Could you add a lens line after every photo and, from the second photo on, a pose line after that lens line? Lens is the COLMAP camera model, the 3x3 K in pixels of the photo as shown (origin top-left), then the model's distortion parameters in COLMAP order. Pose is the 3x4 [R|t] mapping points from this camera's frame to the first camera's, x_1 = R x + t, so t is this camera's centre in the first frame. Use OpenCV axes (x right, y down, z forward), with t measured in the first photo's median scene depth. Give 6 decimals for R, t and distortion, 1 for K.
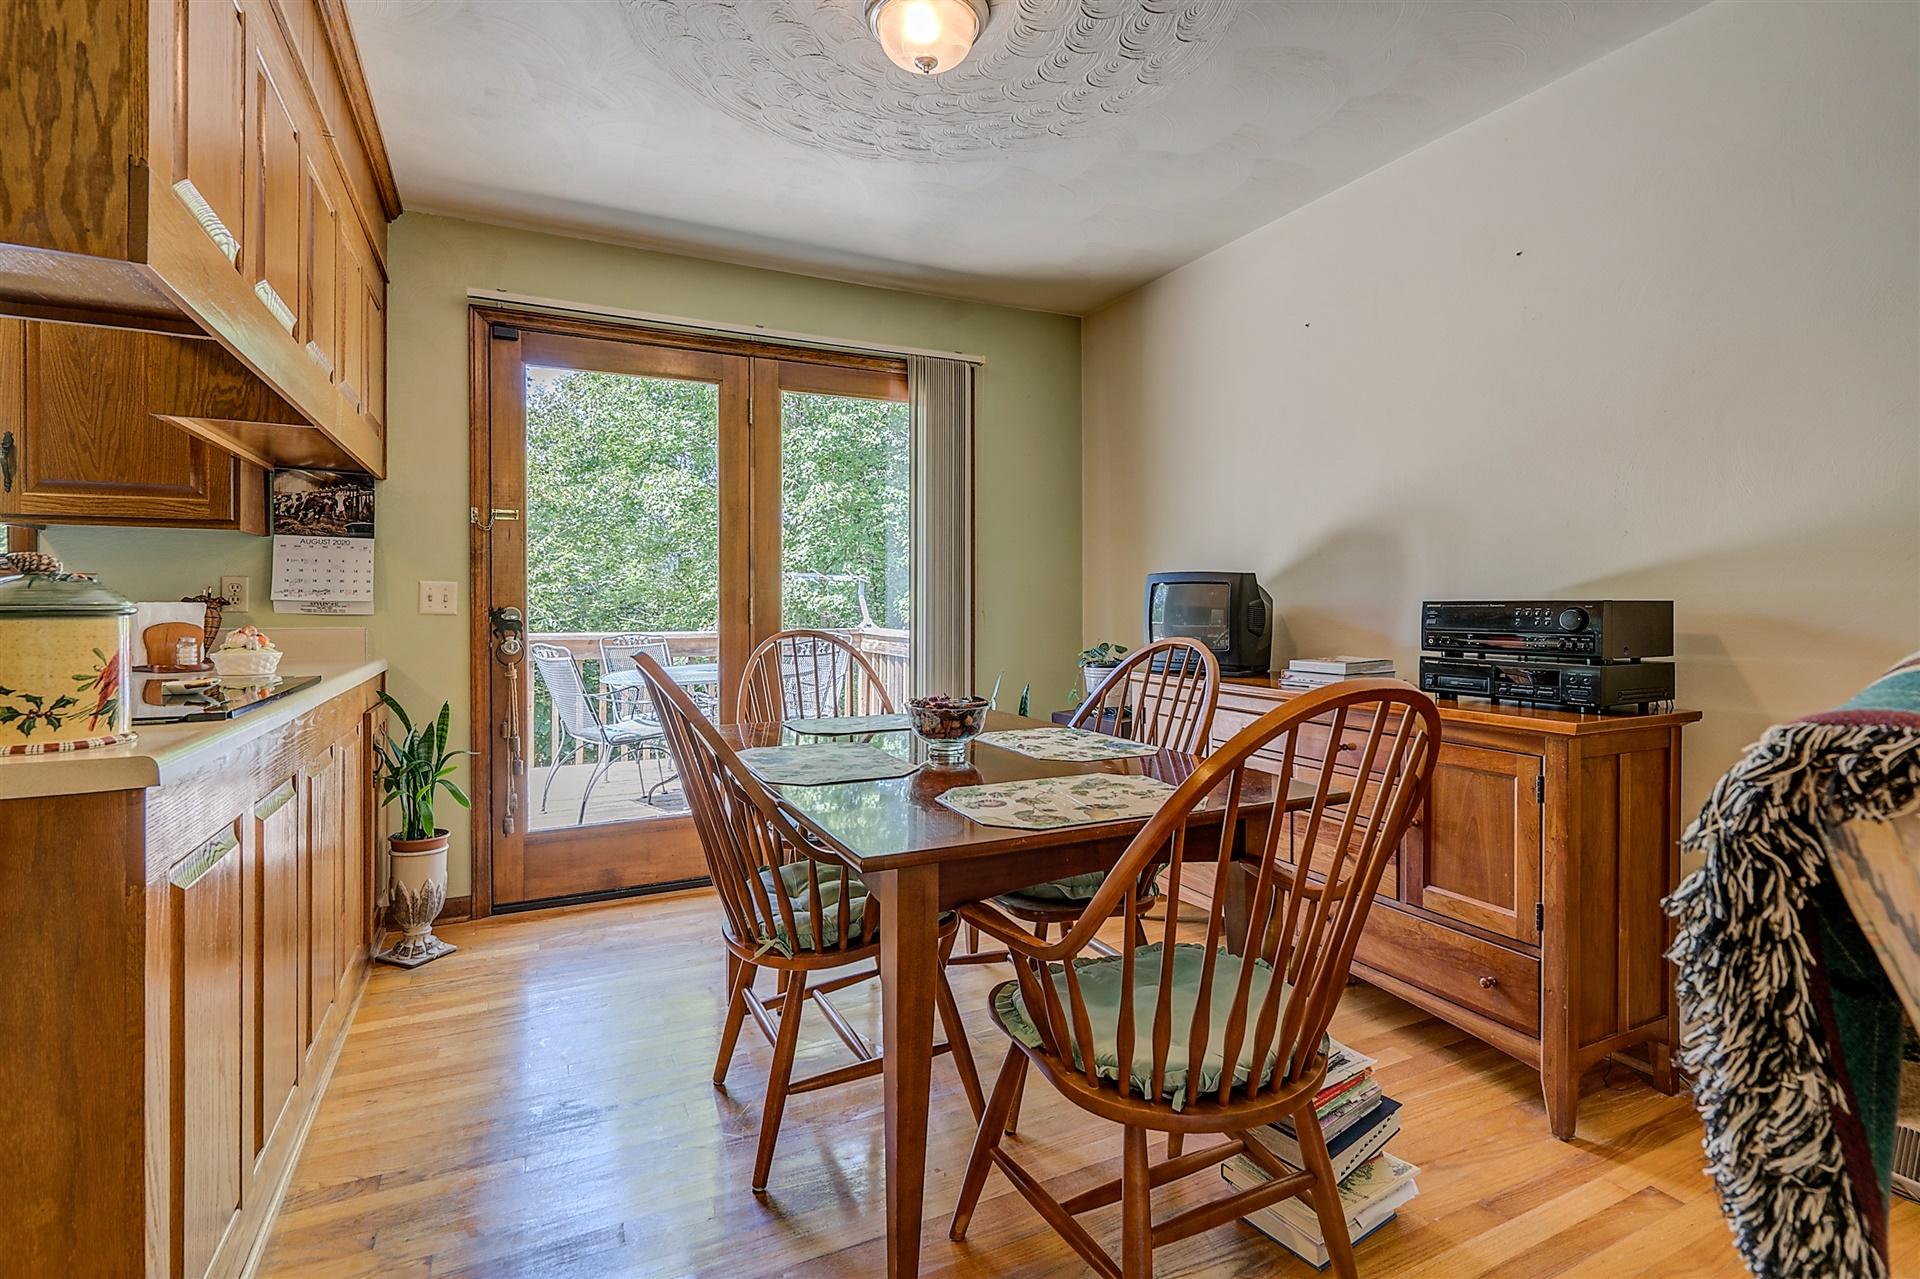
lens RADIAL K [[884.1, 0, 946.2], [0, 884.1, 636.5], [0, 0, 1]] dist [-0.002308, 0.002327]
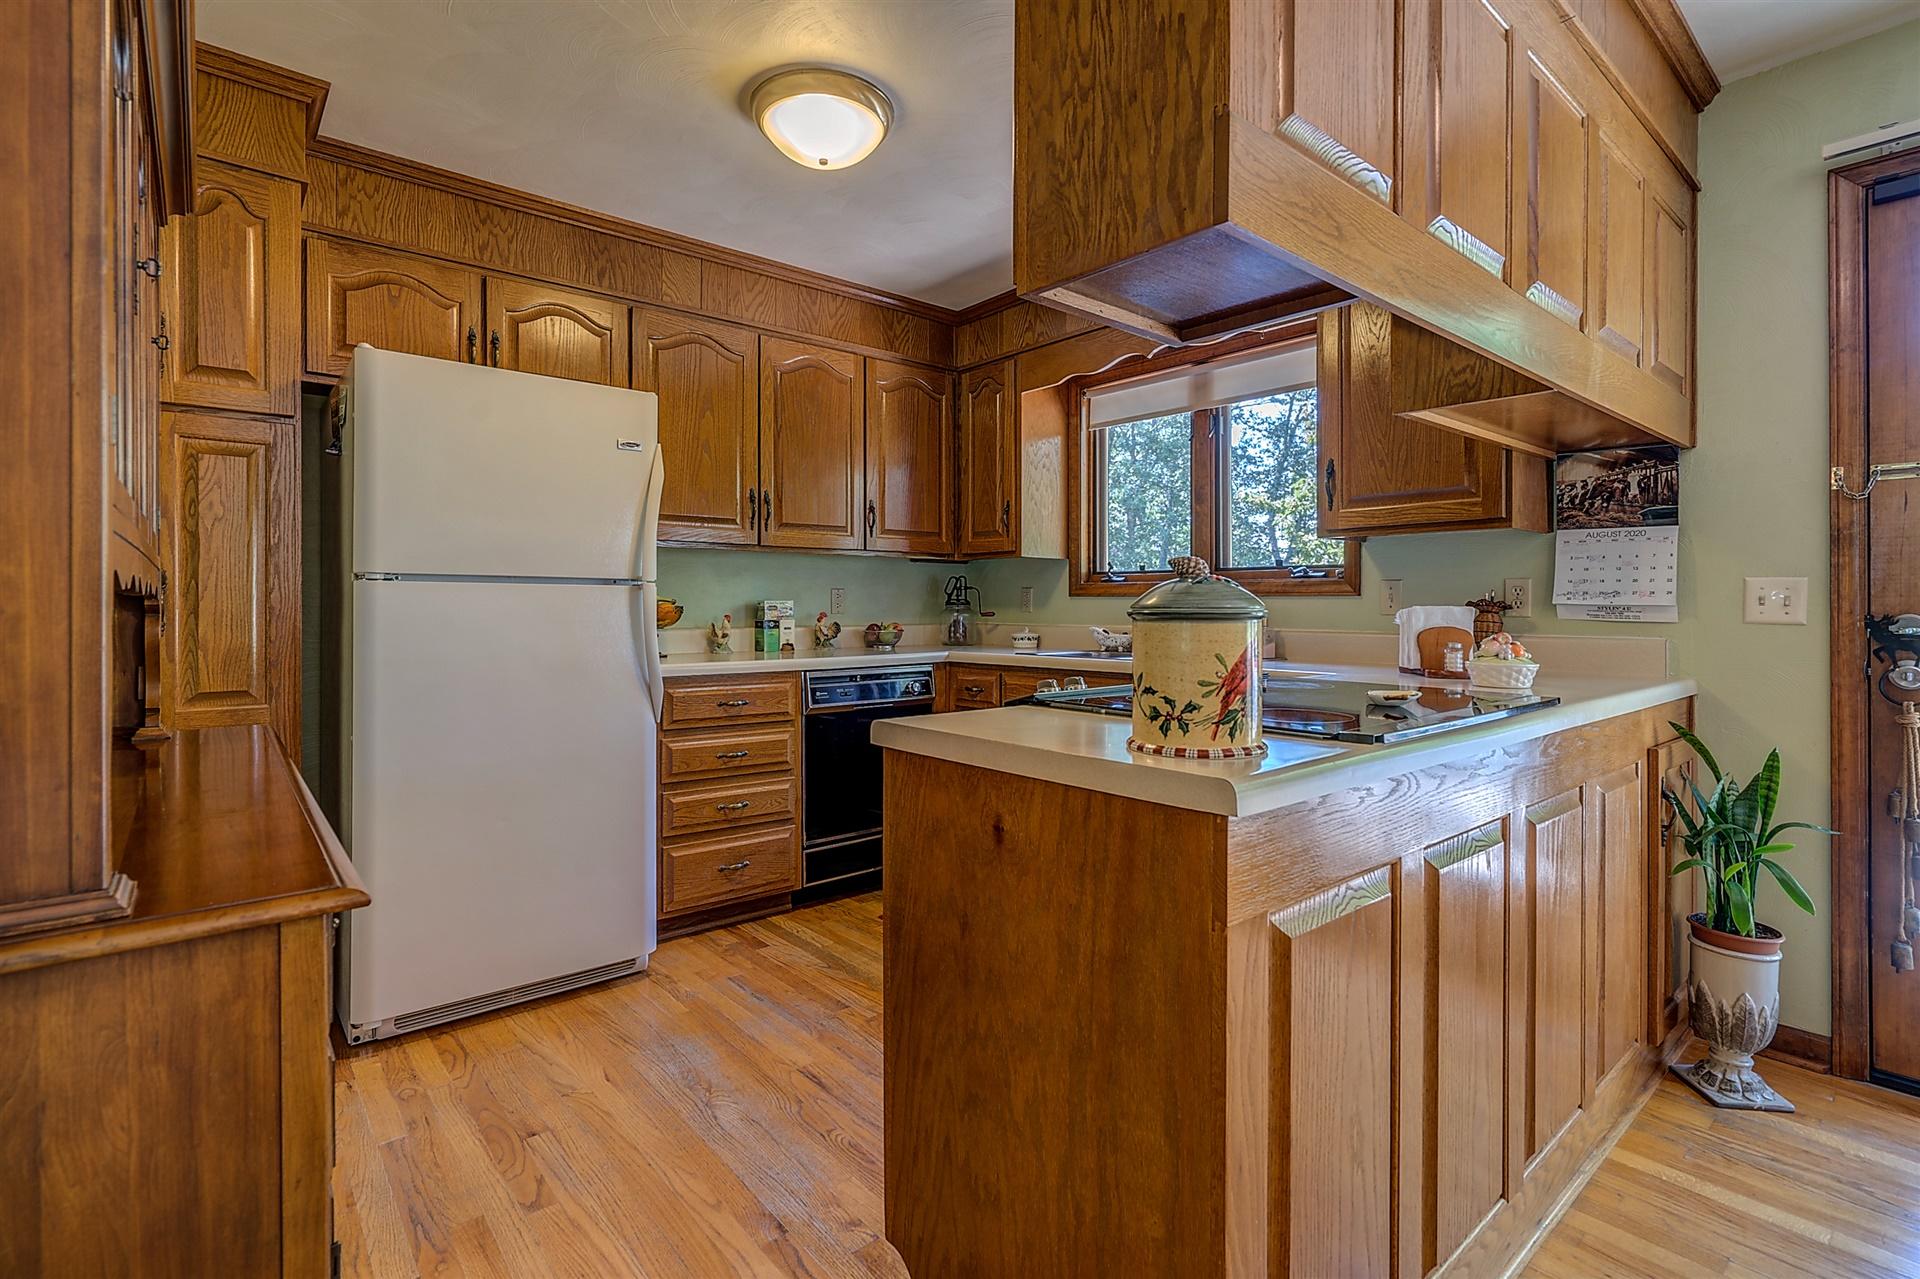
lens RADIAL K [[892.7, 0, 953.8], [0, 892.7, 597.1], [0, 0, 1]] dist [0.000595, 0.000330]
pose [[0.246165, -0.008485, -0.969191, -0.041536], [-0.039714, 0.999034, -0.018833, -0.007307], [0.968414, 0.043126, 0.245590, 0.196605]]
